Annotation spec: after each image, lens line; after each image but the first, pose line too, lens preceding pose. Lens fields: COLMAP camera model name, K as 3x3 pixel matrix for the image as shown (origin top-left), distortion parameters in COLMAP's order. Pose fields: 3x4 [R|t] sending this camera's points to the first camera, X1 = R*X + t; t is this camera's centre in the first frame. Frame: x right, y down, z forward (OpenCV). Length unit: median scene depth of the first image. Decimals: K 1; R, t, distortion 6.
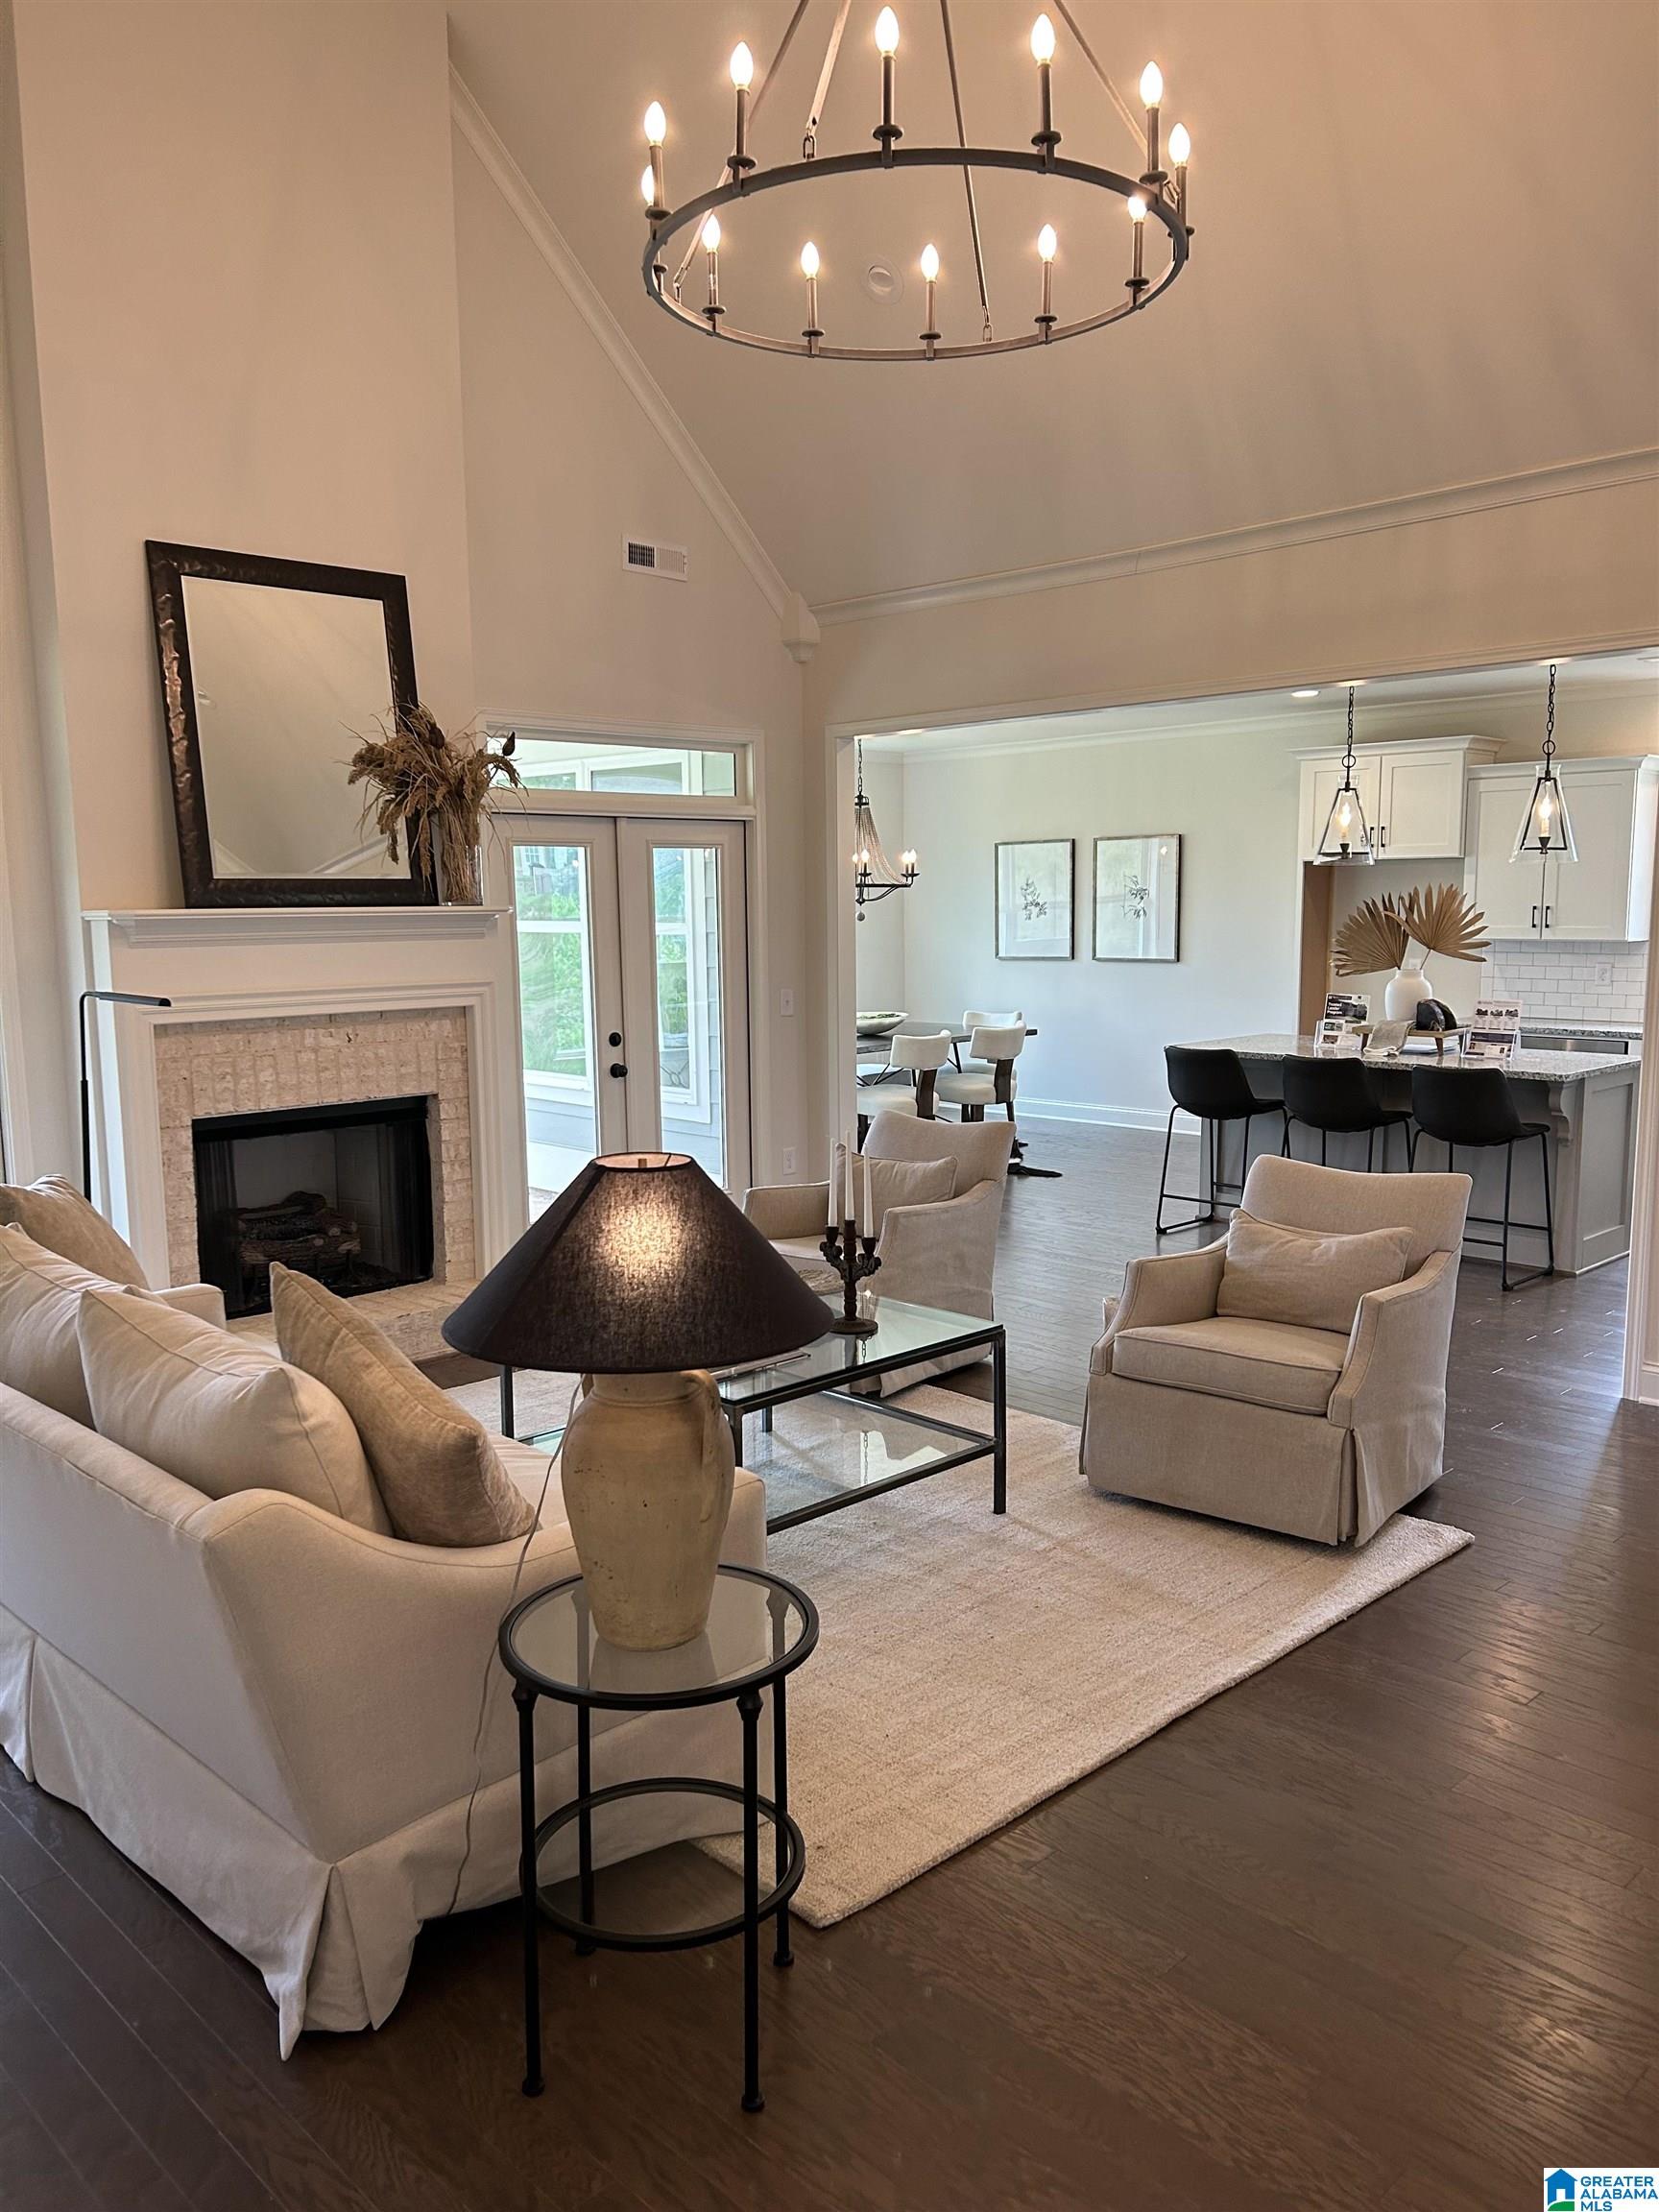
lens RADIAL K [[1679.6, 0, 843.5], [0, 1679.6, 1099.8], [0, 0, 1]] dist [0.100609, -0.124702]
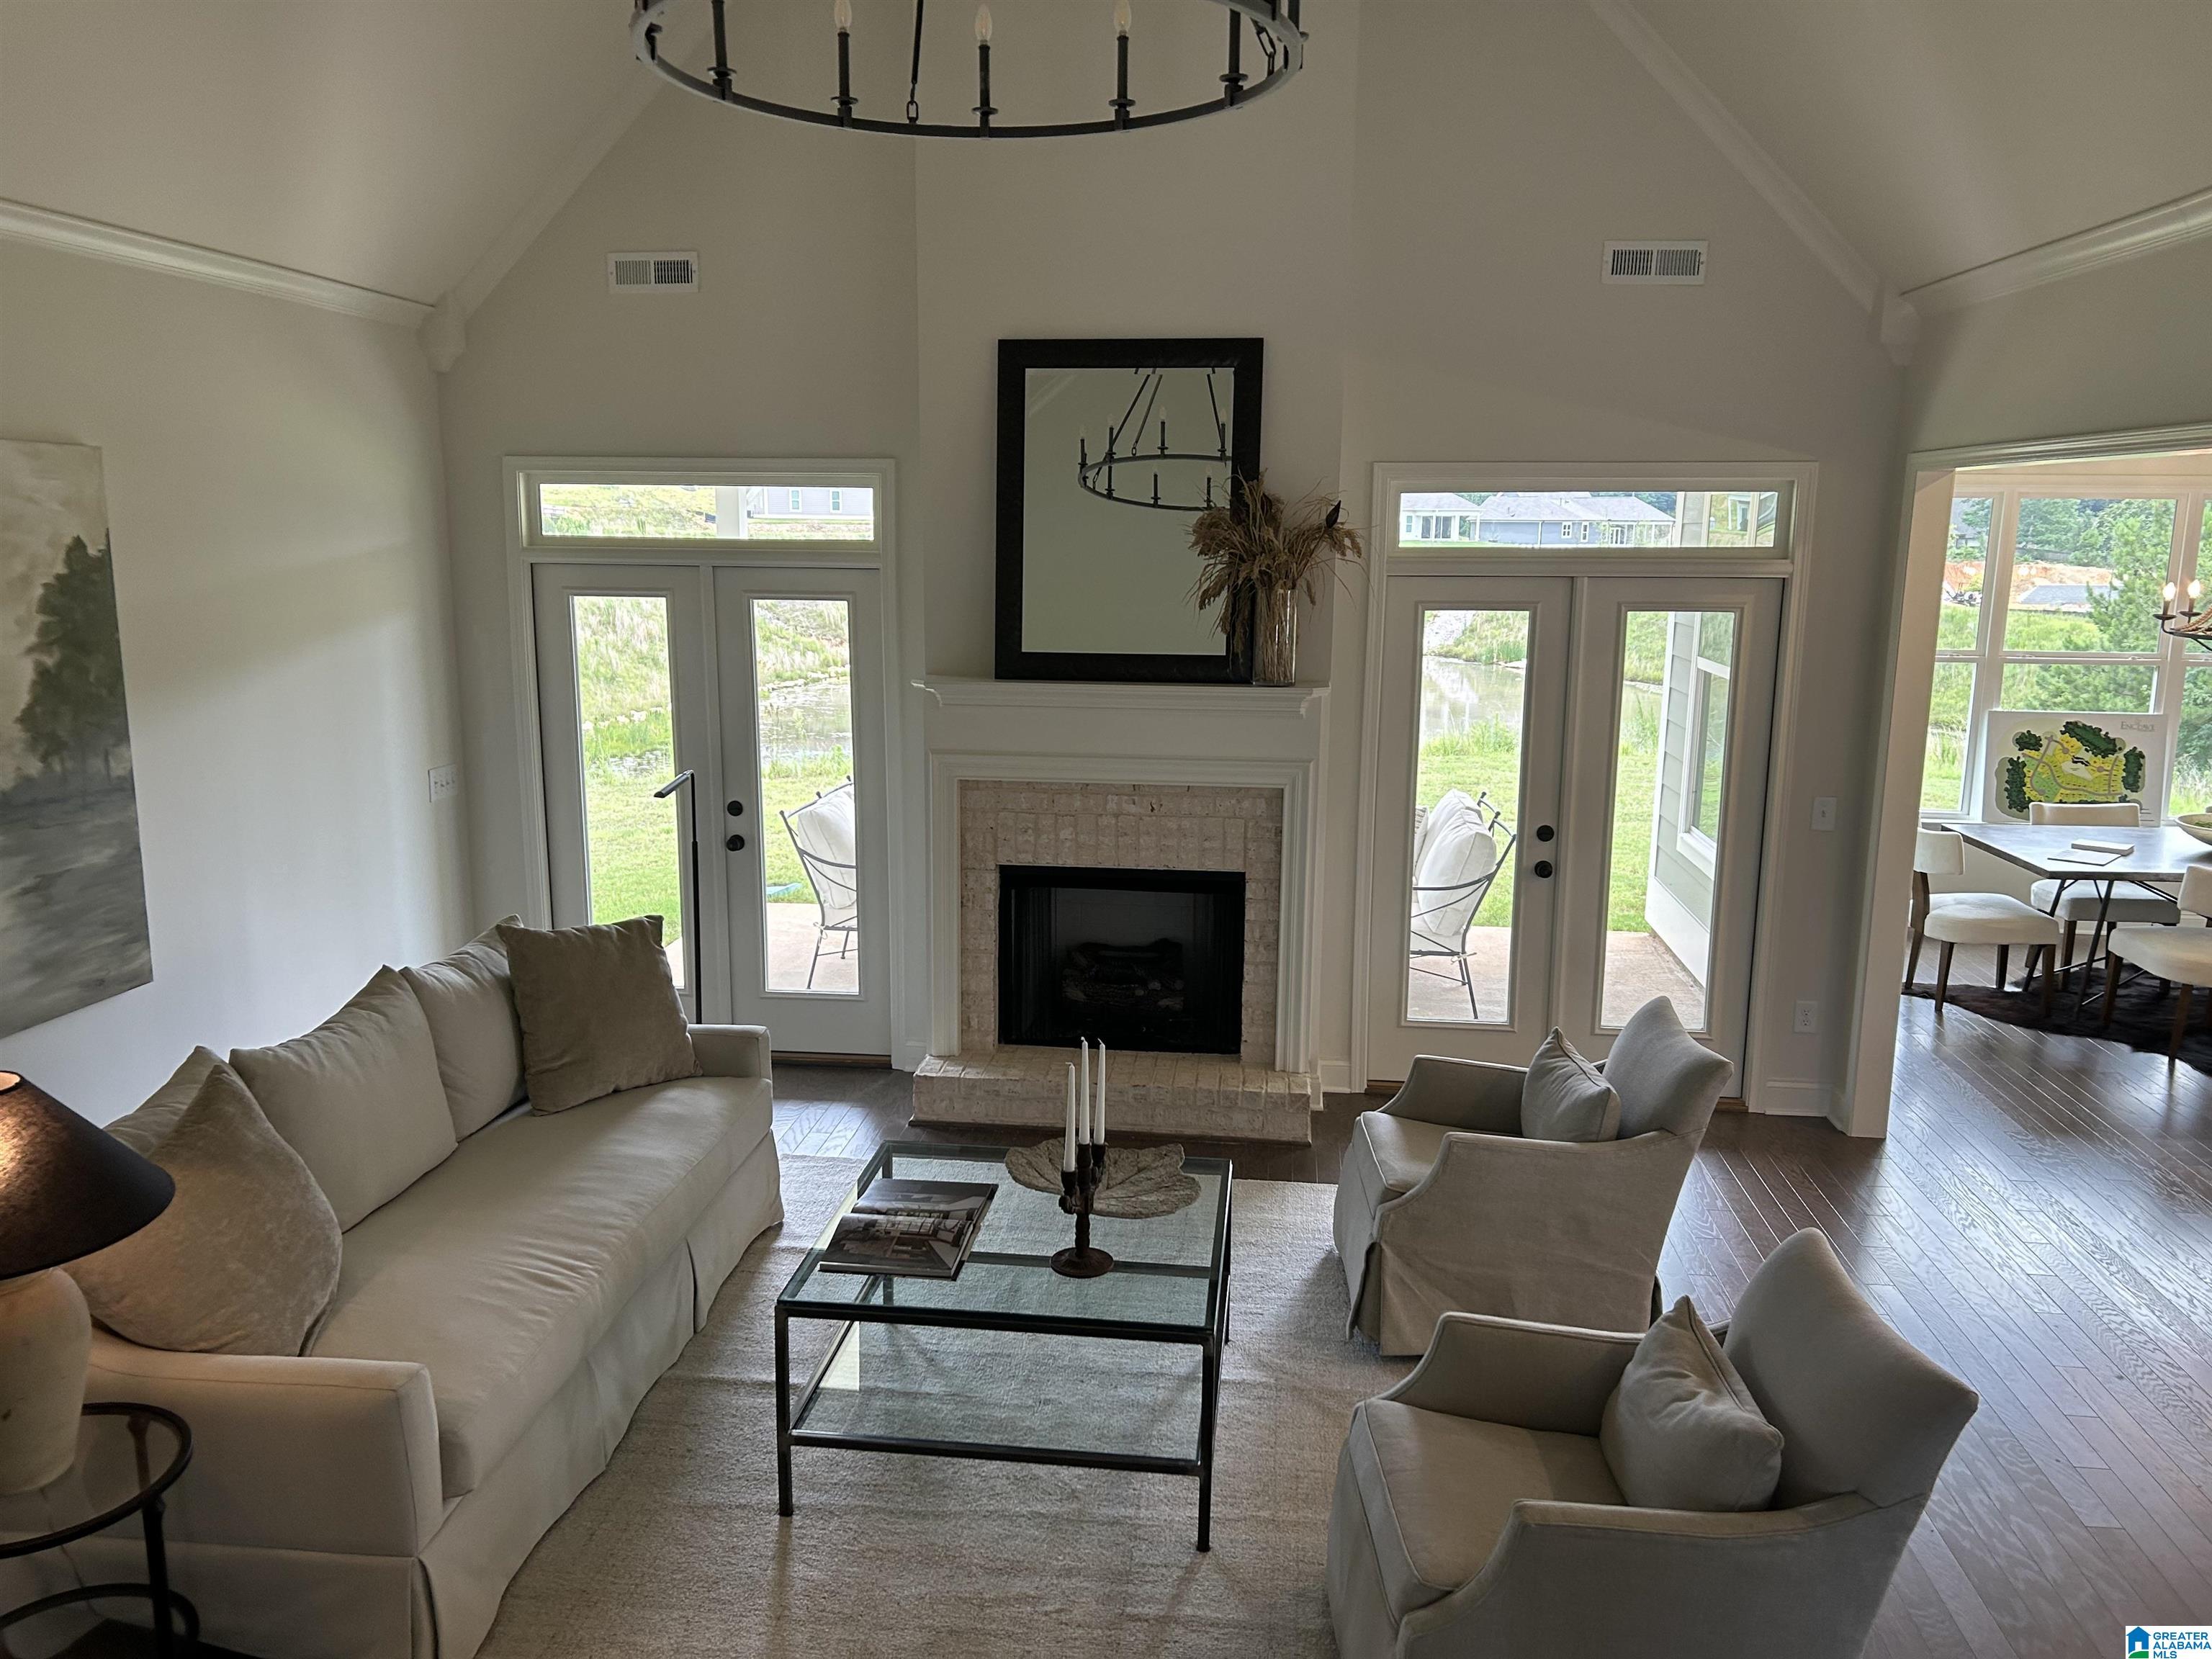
lens RADIAL K [[1679.6, 0, 1108.4], [0, 1679.6, 836.6], [0, 0, 1]] dist [0.100609, -0.124702]
pose [[0.639322, 0.164945, -0.751039, 0.450728], [-0.113605, 0.986265, 0.119899, -0.135906], [0.760500, 0.008668, 0.649280, 0.317335]]
